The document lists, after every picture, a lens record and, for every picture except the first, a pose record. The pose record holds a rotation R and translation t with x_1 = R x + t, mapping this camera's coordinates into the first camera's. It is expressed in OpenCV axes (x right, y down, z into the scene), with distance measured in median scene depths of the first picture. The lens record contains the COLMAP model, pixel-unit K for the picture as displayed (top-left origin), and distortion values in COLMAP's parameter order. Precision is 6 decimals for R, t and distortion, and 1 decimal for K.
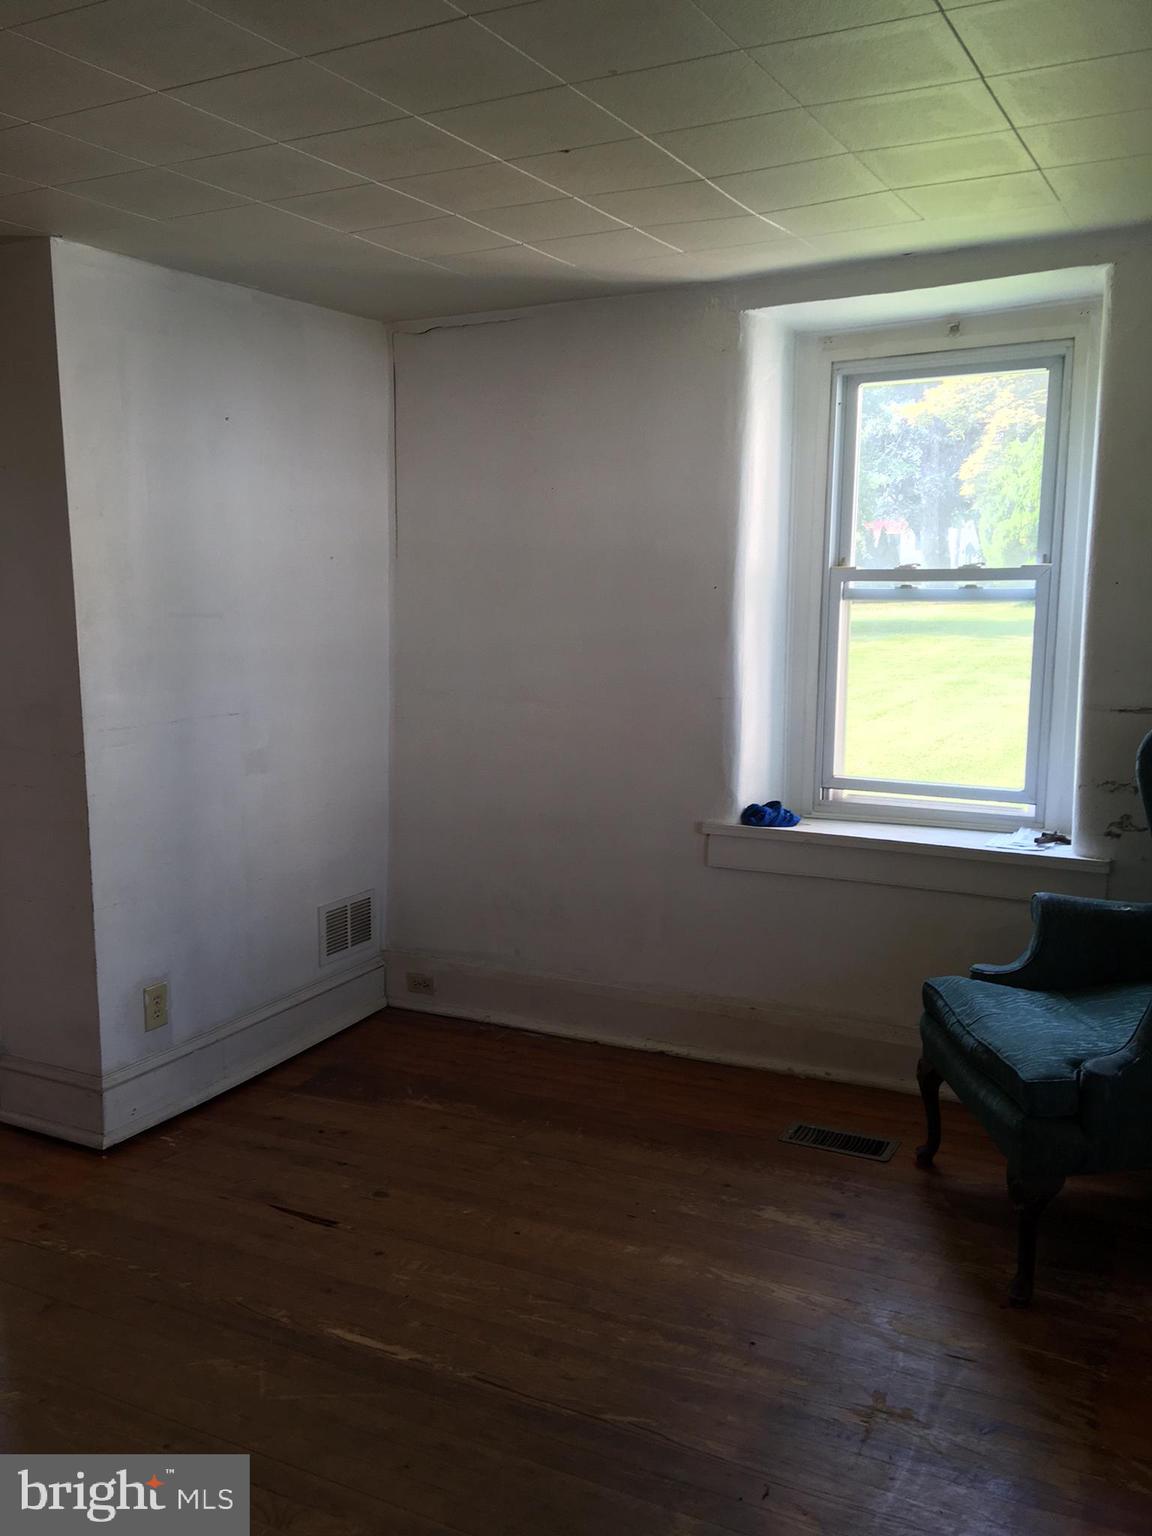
lens RADIAL K [[1305.2, 0, 572.9], [0, 1305.2, 771.0], [0, 0, 1]] dist [0.056205, -0.031114]
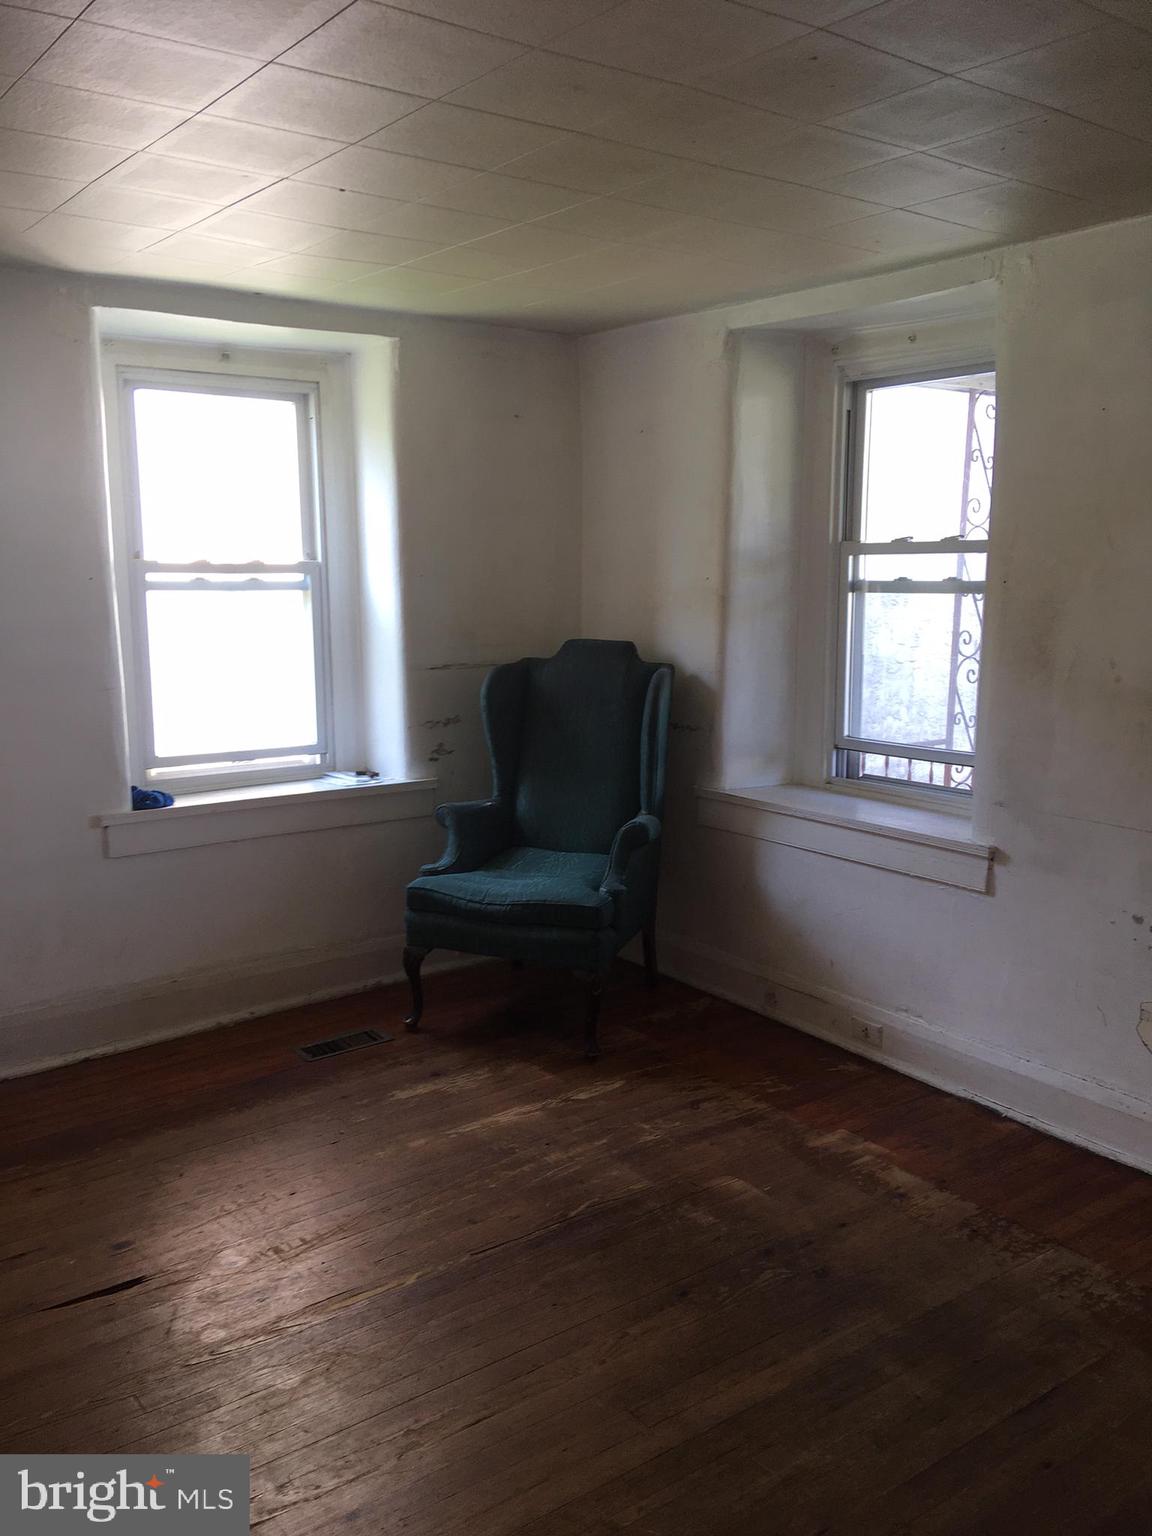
lens RADIAL K [[1305.2, 0, 582.2], [0, 1305.2, 774.4], [0, 0, 1]] dist [0.056205, -0.031114]
pose [[0.417500, -0.138372, 0.898080, -0.671893], [0.135480, 0.986770, 0.089054, -0.032535], [-0.898520, 0.084492, 0.430723, 0.248191]]
